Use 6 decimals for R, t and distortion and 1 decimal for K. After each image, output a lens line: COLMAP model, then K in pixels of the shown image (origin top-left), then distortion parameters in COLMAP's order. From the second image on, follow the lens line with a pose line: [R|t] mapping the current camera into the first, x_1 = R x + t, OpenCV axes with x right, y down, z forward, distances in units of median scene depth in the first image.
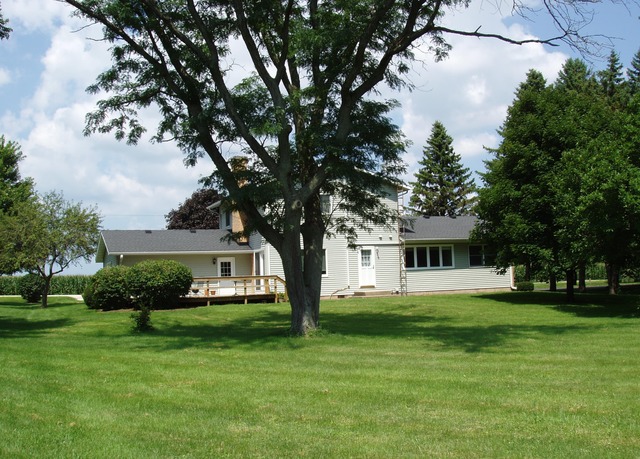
lens RADIAL K [[746.1, 0, 320.4], [0, 746.1, 224.9], [0, 0, 1]] dist [-0.137301, 0.000000]
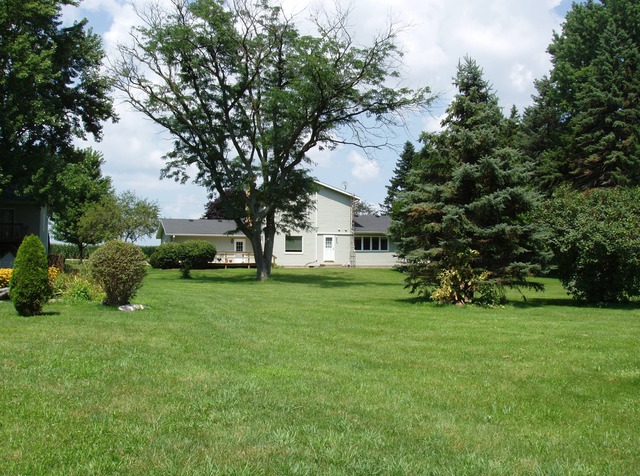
lens RADIAL K [[727.5, 0, 320.8], [0, 727.5, 241.7], [0, 0, 1]] dist [-0.130174, 0.000000]
pose [[0.997895, 0.037561, -0.052866, 0.149690], [-0.034675, 0.997912, 0.054488, -0.047836], [0.054802, -0.052540, 0.997114, -0.620708]]
